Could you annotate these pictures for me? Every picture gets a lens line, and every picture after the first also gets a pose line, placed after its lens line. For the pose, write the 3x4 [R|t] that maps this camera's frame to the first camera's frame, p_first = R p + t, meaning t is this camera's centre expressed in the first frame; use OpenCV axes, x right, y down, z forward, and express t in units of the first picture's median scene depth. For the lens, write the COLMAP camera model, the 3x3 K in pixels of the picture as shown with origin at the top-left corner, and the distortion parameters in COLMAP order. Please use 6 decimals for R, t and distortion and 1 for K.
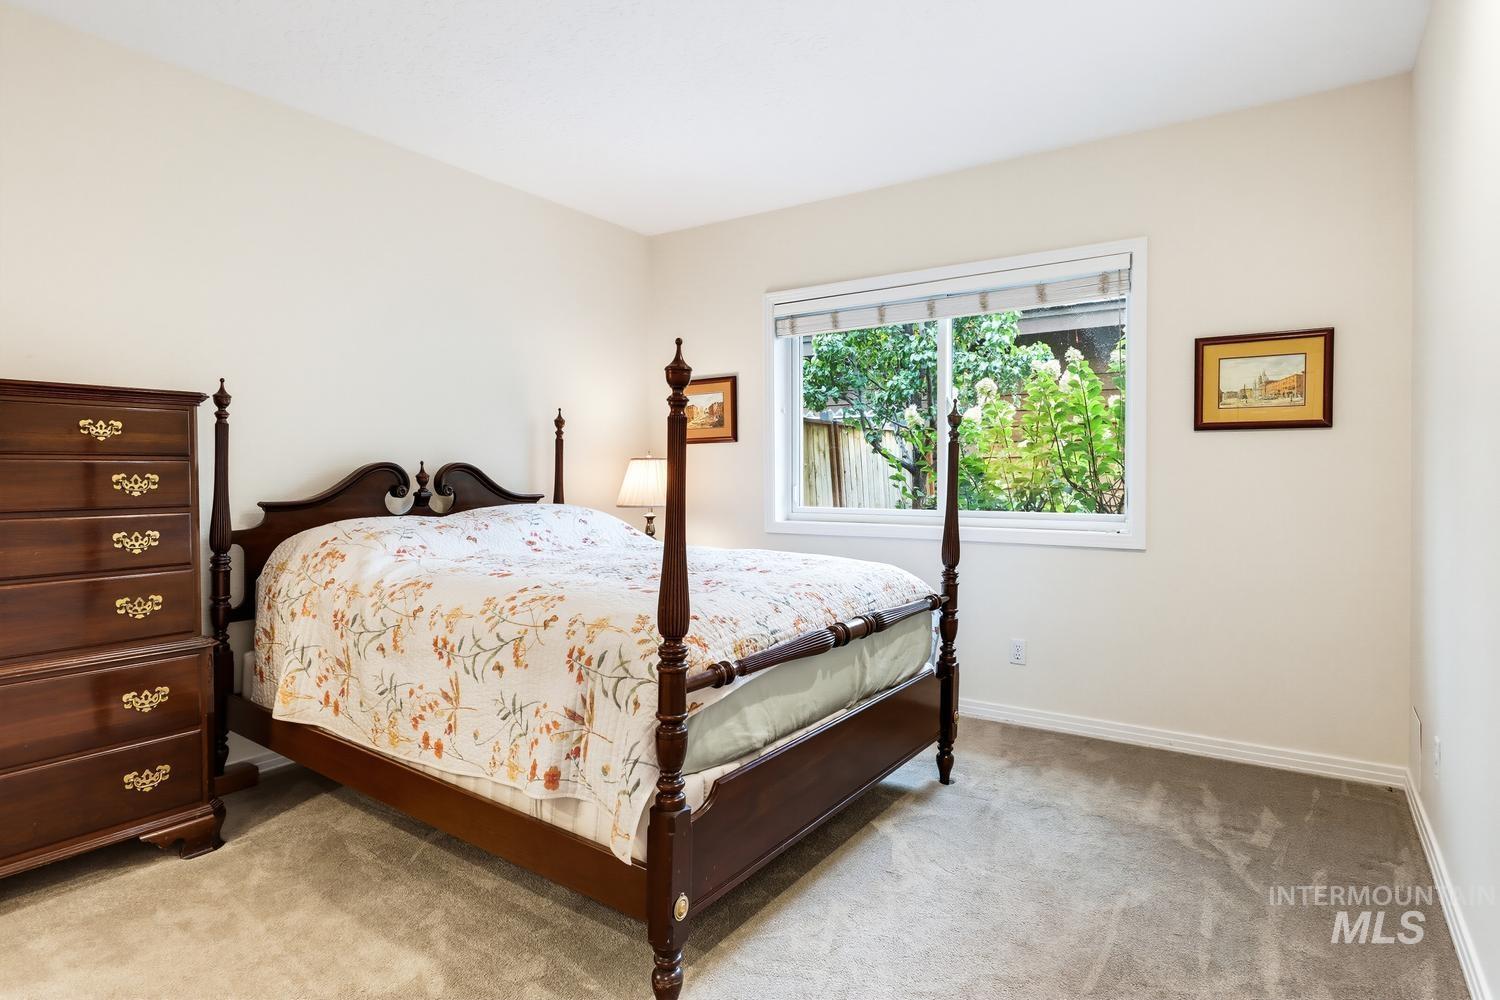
lens RADIAL K [[814.8, 0, 773.8], [0, 814.8, 497.2], [0, 0, 1]] dist [0.002380, 0.000395]
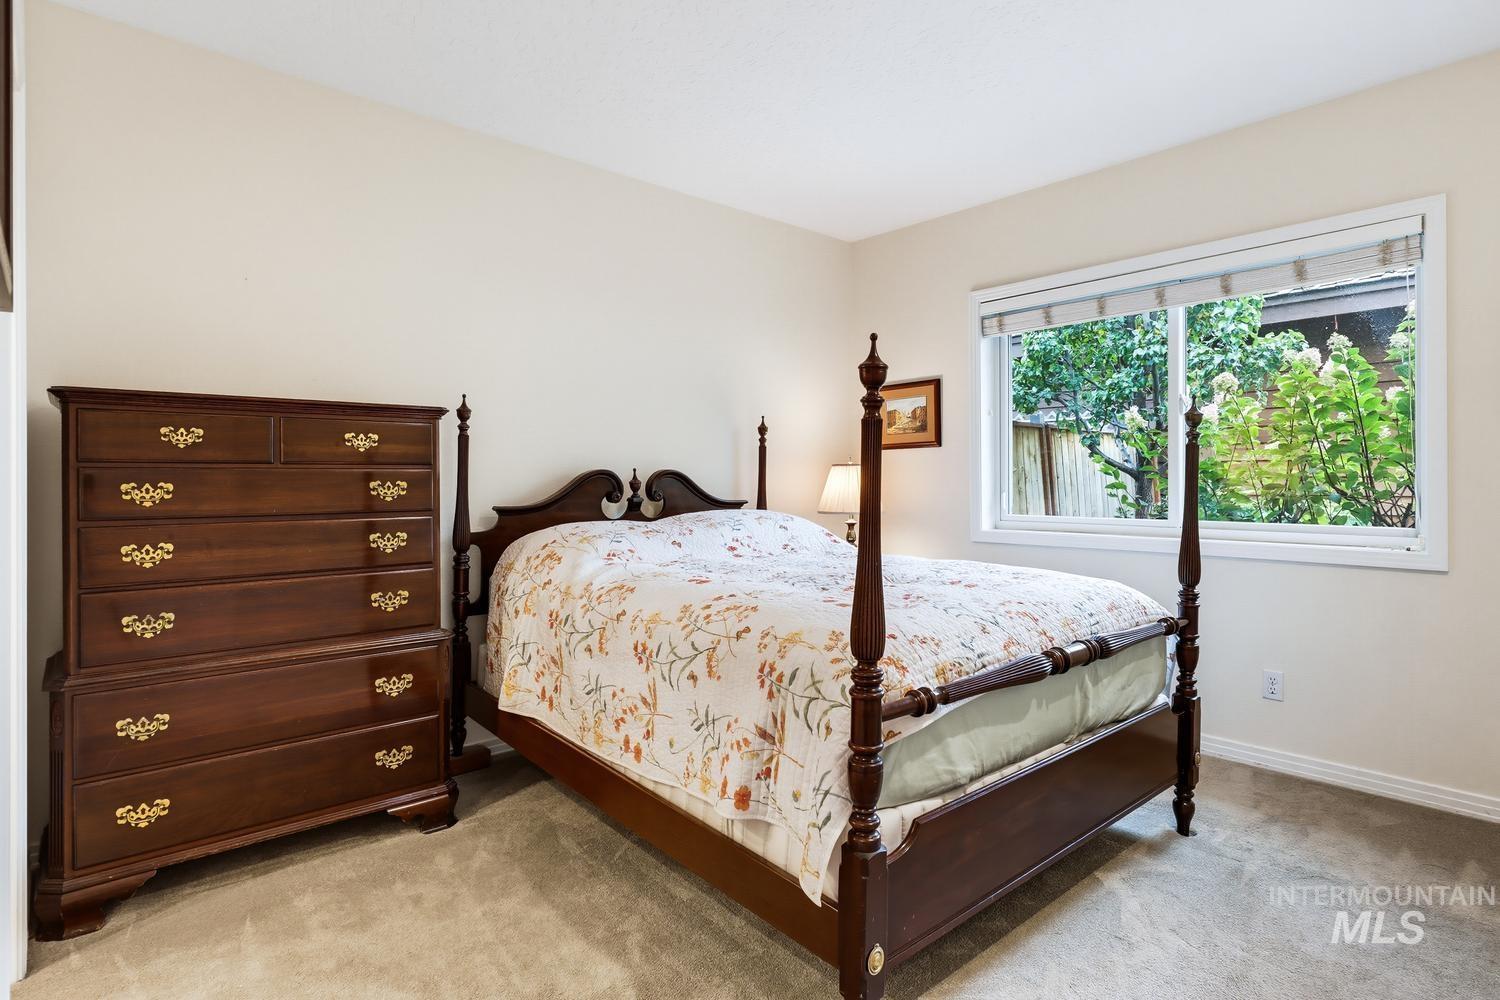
lens RADIAL K [[812.7, 0, 766.8], [0, 812.7, 477.4], [0, 0, 1]] dist [-0.000545, 0.000185]
pose [[0.967160, -0.002000, -0.254160, -0.000217], [-0.006005, 0.999510, -0.030718, -0.002517], [0.254097, 0.031236, 0.966674, 0.054580]]
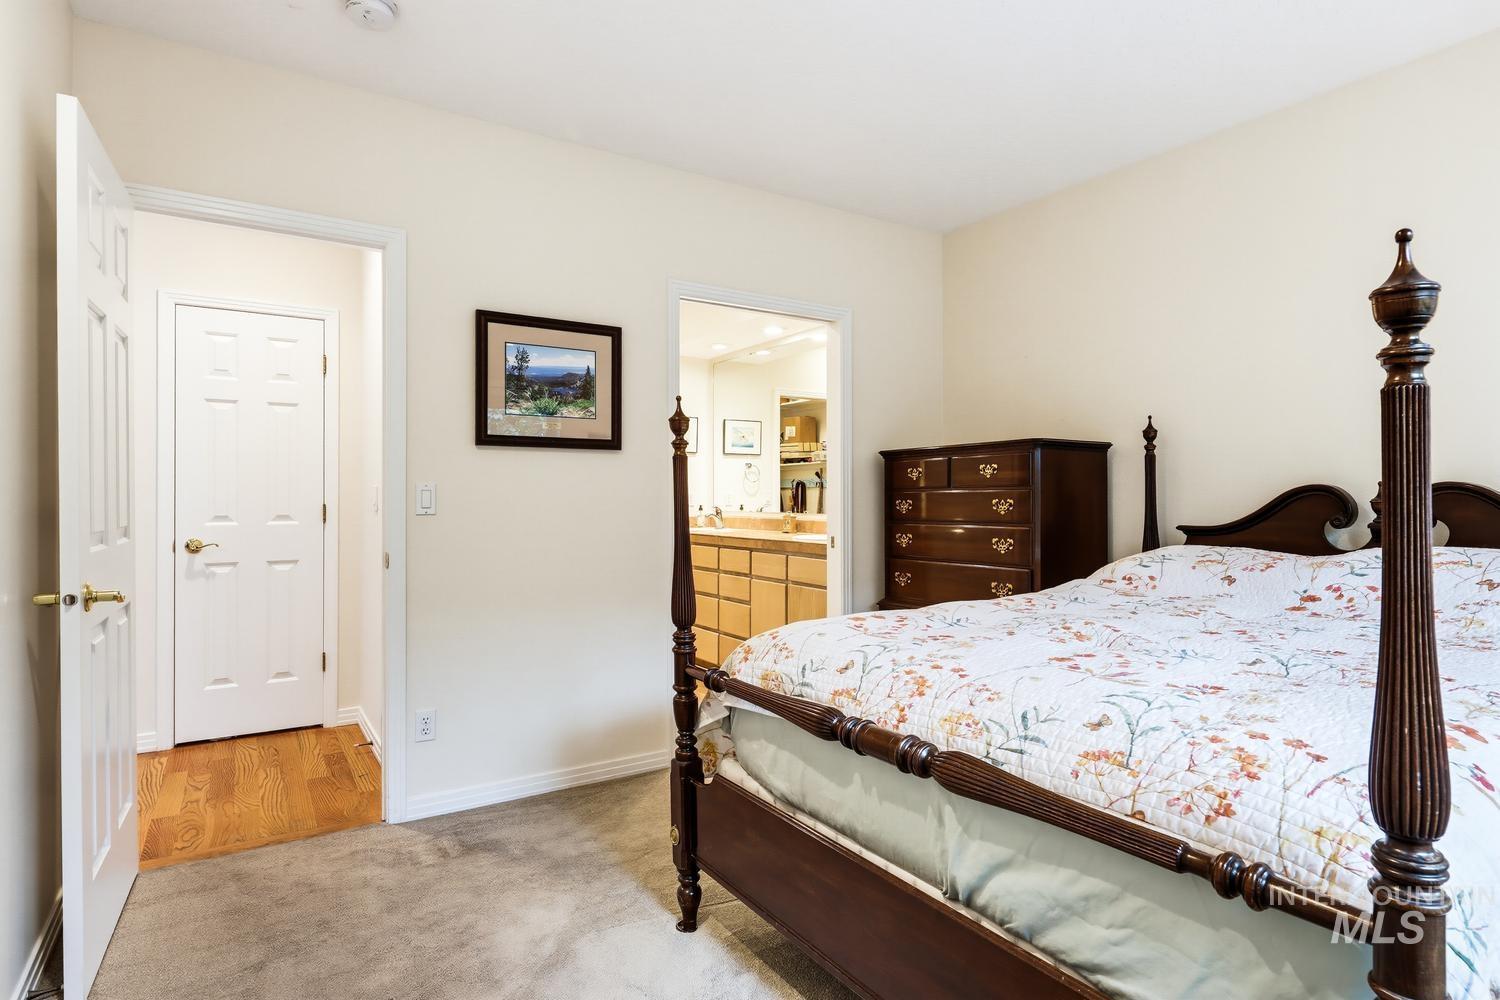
lens RADIAL K [[814.8, 0, 773.8], [0, 814.8, 497.2], [0, 0, 1]] dist [0.002380, 0.000395]
pose [[-0.391773, -0.001778, -0.920060, 0.702034], [-0.025538, 0.999634, 0.008943, -0.032975], [0.919708, 0.027000, -0.391675, 1.139832]]
